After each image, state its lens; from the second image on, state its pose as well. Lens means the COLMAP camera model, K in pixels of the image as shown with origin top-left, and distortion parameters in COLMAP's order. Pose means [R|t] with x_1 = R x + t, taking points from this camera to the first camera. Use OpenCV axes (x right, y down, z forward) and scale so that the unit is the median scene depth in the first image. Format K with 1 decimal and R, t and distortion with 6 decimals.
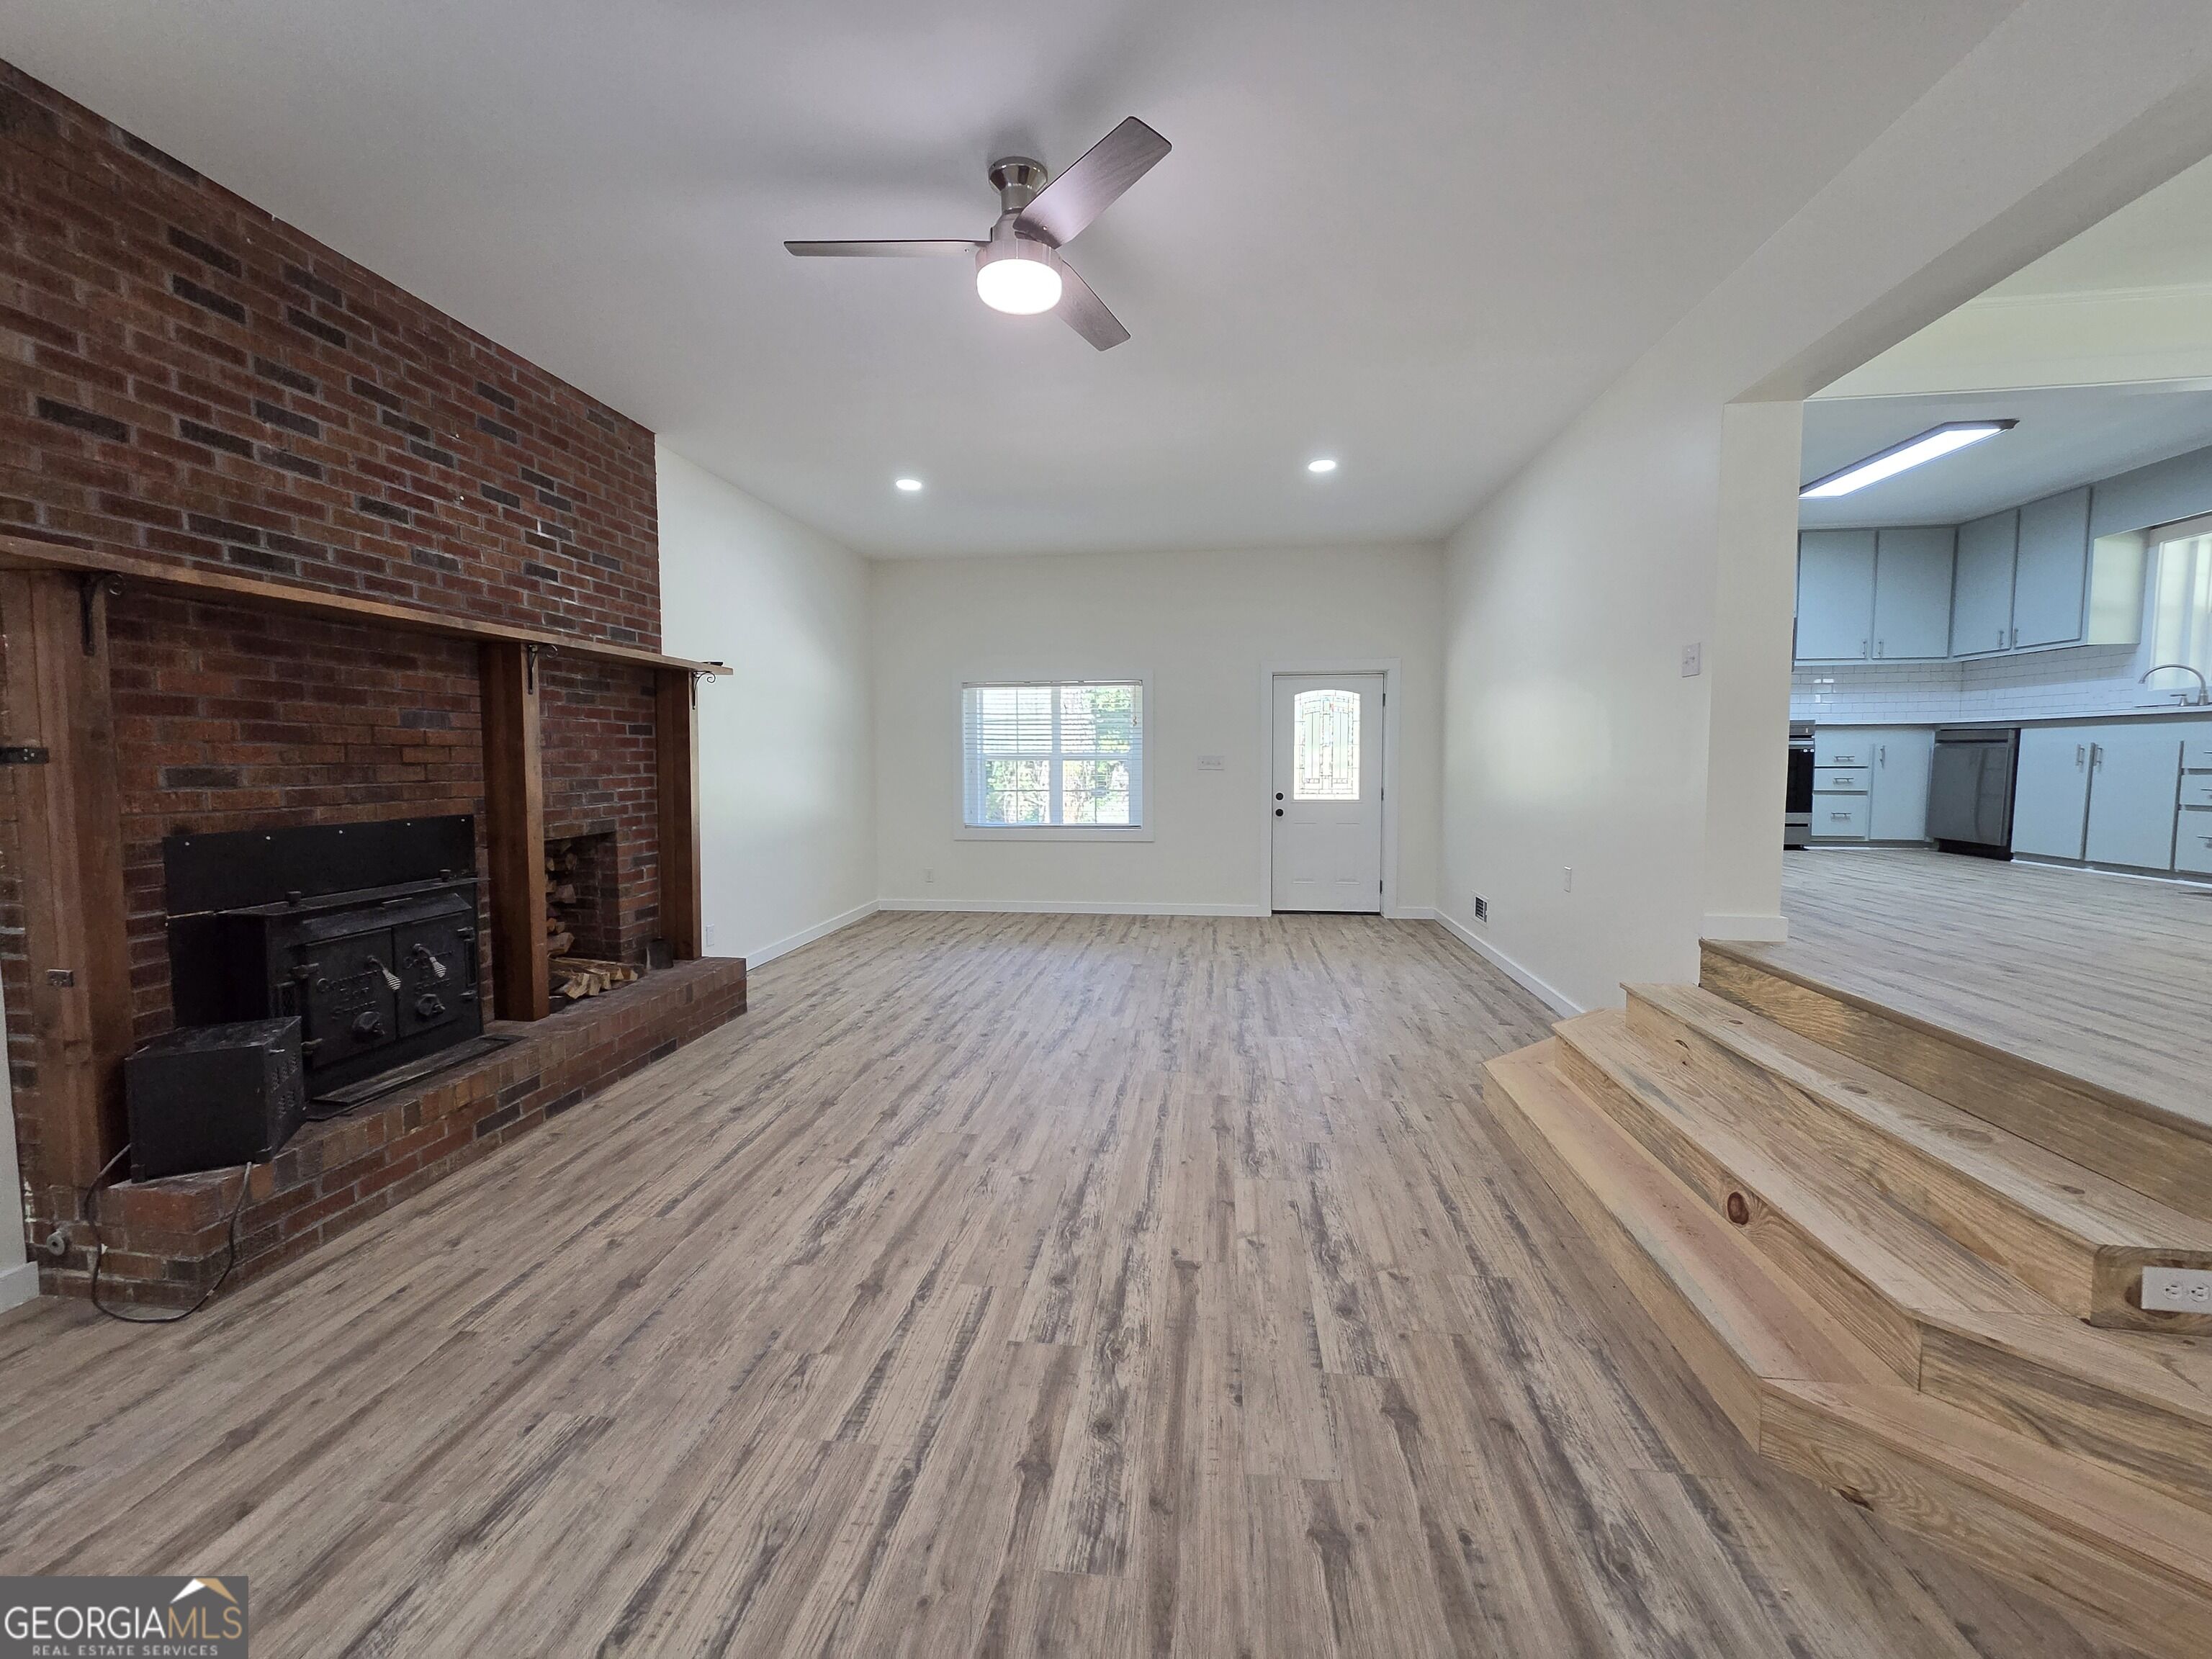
lens RADIAL K [[909.6, 0, 1099.1], [0, 909.6, 814.7], [0, 0, 1]] dist [0.000497, 0.000225]
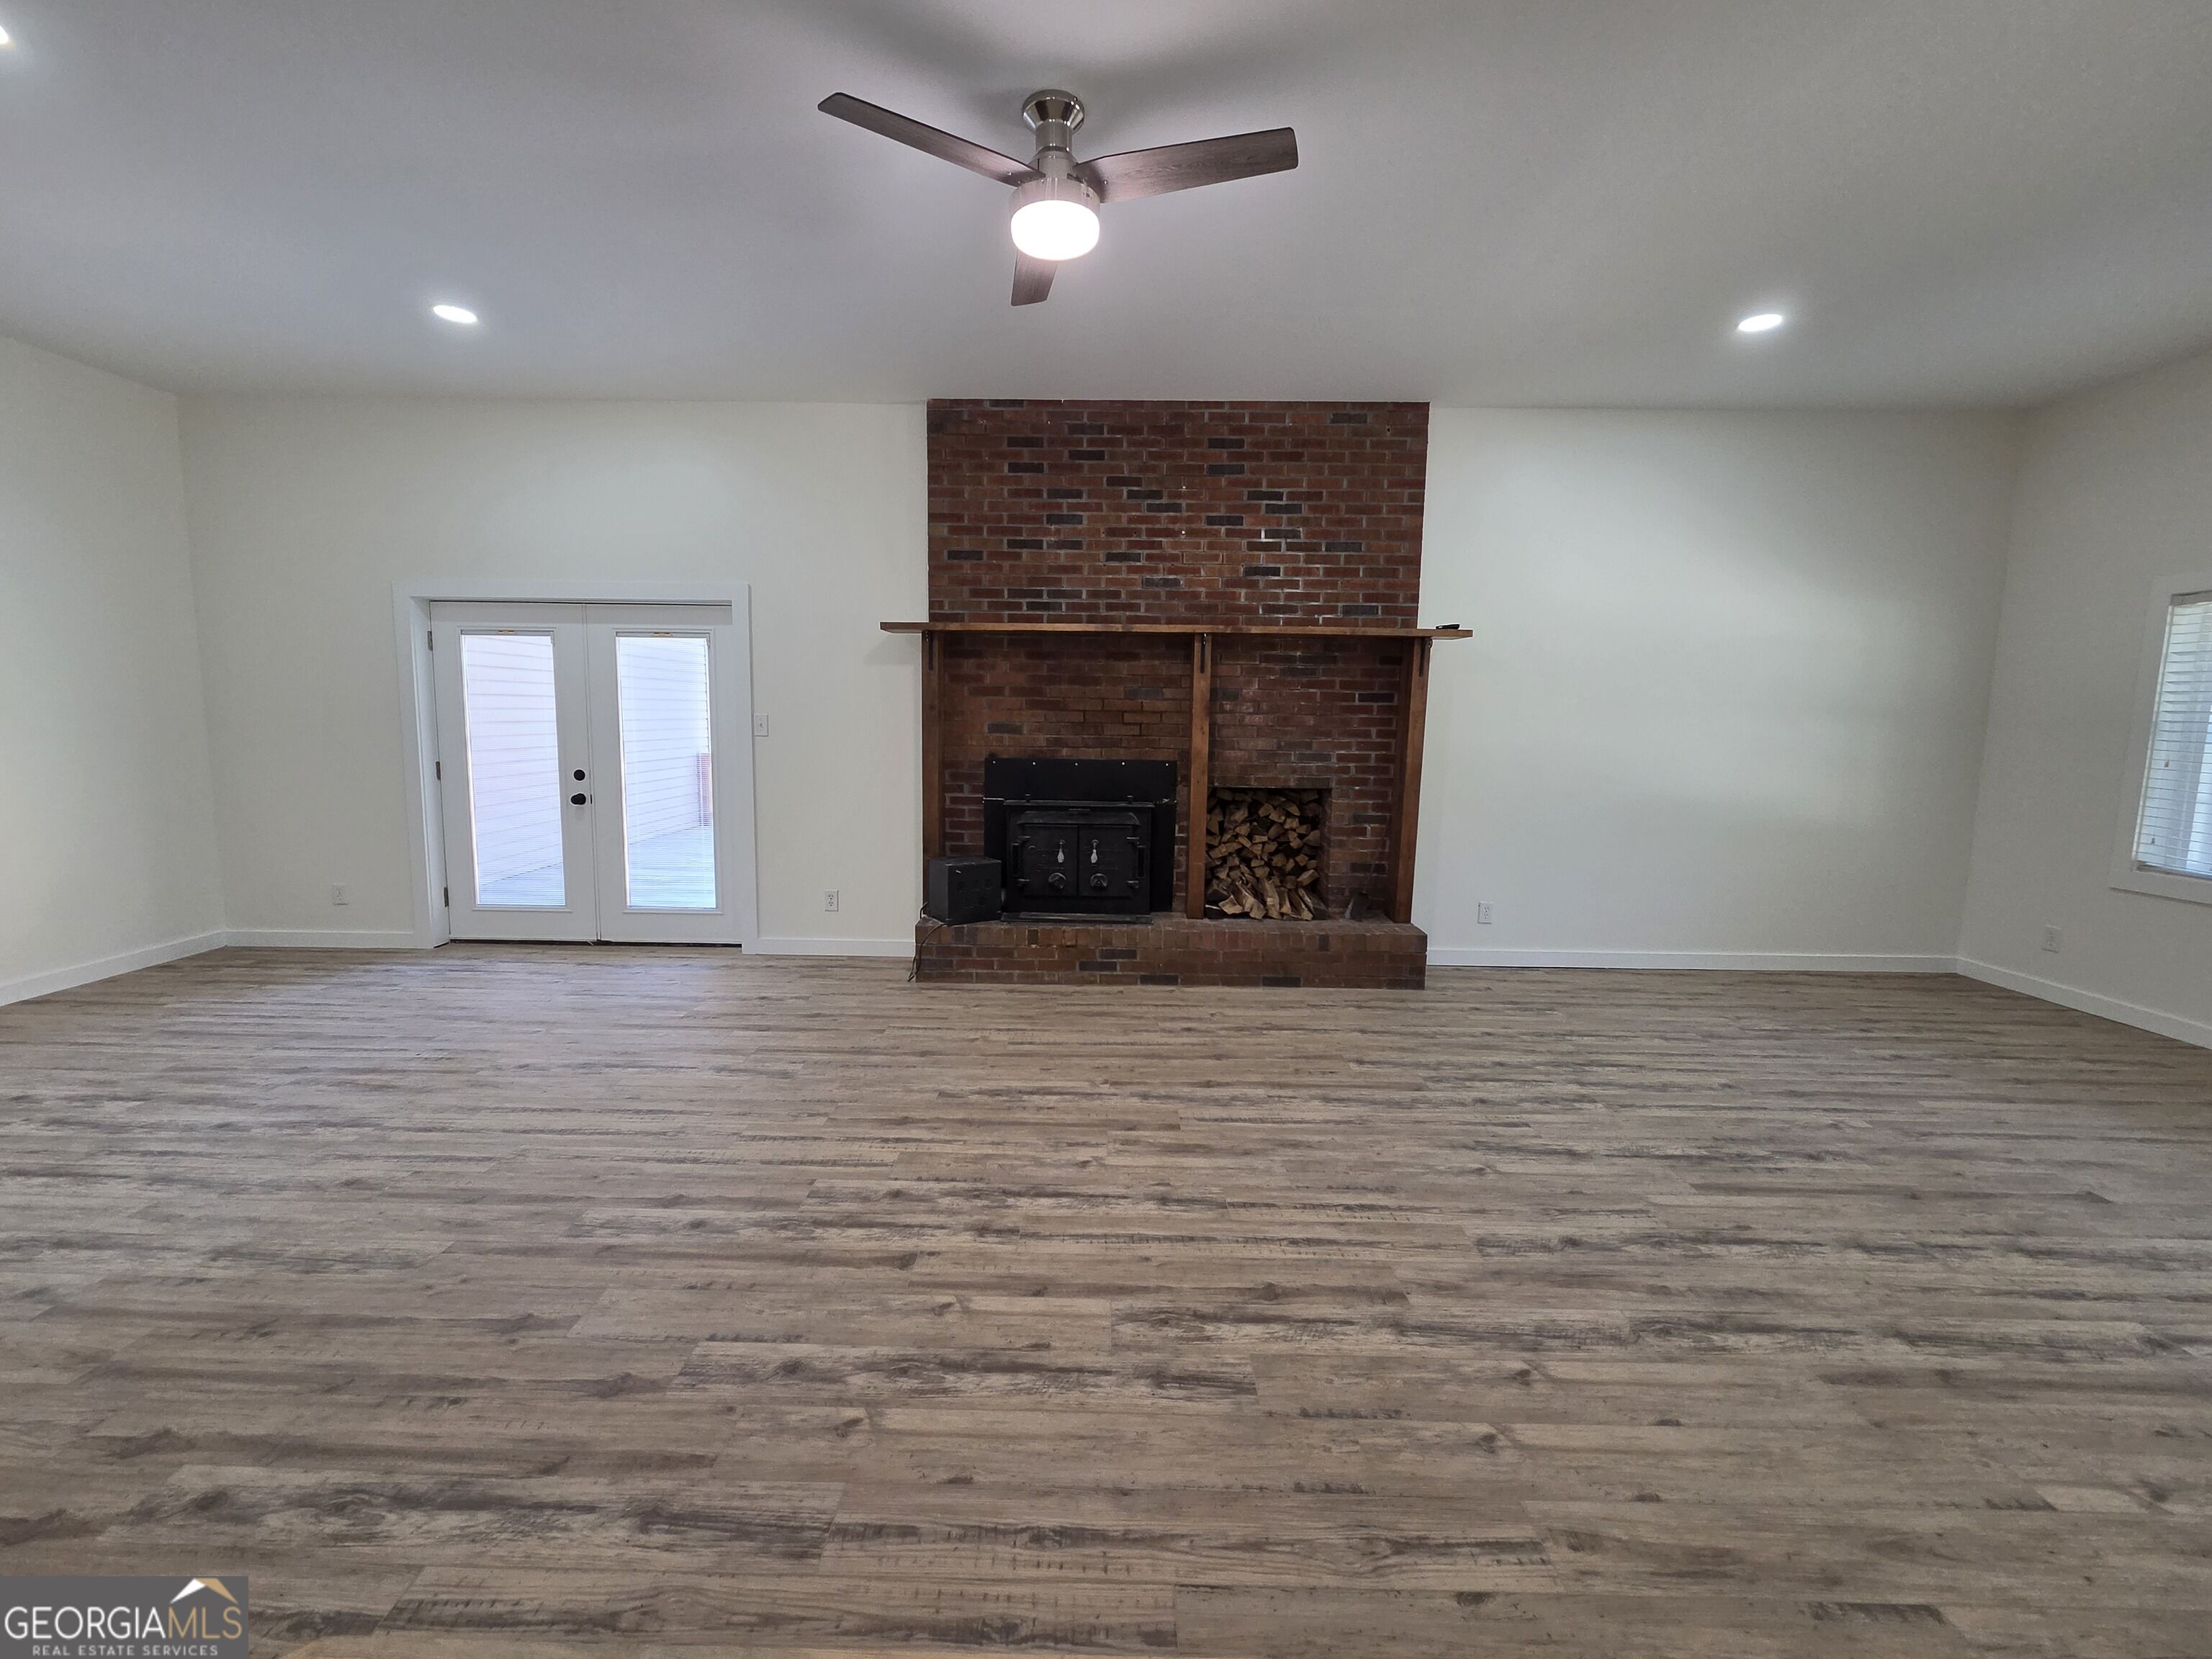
lens RADIAL K [[907.6, 0, 1092.8], [0, 907.6, 813.0], [0, 0, 1]] dist [-0.001292, -0.000191]
pose [[0.112327, 0.114160, -0.987092, 0.860298], [-0.077417, 0.991365, 0.105844, -0.074904], [0.990651, 0.064529, 0.120195, 0.897411]]
